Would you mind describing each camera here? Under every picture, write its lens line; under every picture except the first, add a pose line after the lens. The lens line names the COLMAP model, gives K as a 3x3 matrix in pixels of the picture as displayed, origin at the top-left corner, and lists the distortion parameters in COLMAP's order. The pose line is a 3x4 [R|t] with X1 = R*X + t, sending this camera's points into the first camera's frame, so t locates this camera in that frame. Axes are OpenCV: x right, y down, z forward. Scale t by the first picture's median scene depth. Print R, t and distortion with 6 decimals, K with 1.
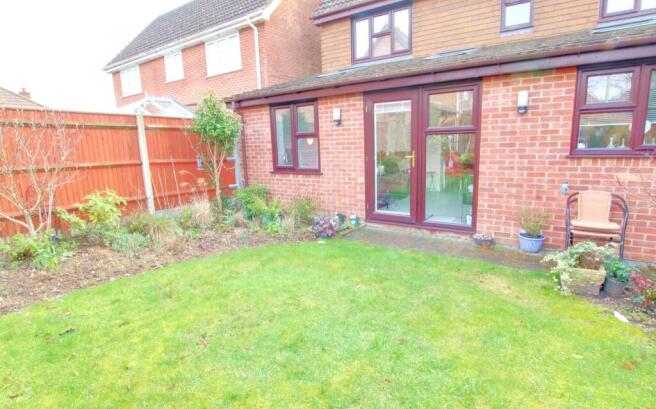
lens RADIAL K [[341.5, 0, 329.8], [0, 341.5, 204.7], [0, 0, 1]] dist [-0.020641, -0.000817]
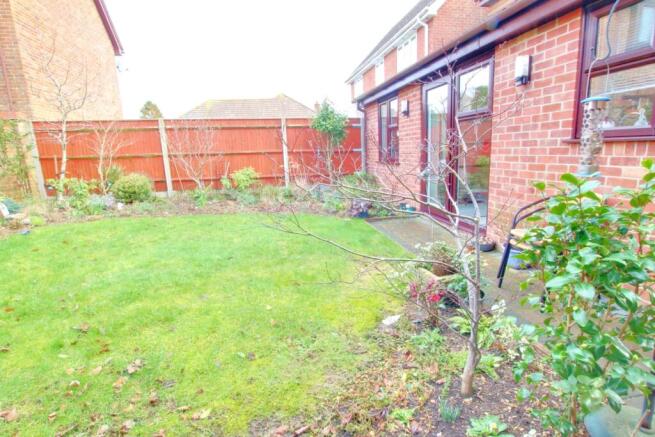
lens RADIAL K [[340.2, 0, 326.3], [0, 340.2, 216.9], [0, 0, 1]] dist [-0.019530, 0.001264]
pose [[0.688021, 0.142077, -0.711646, 0.822651], [-0.112513, 0.989674, 0.088806, 0.005082], [0.716915, 0.018968, 0.696902, 0.151917]]
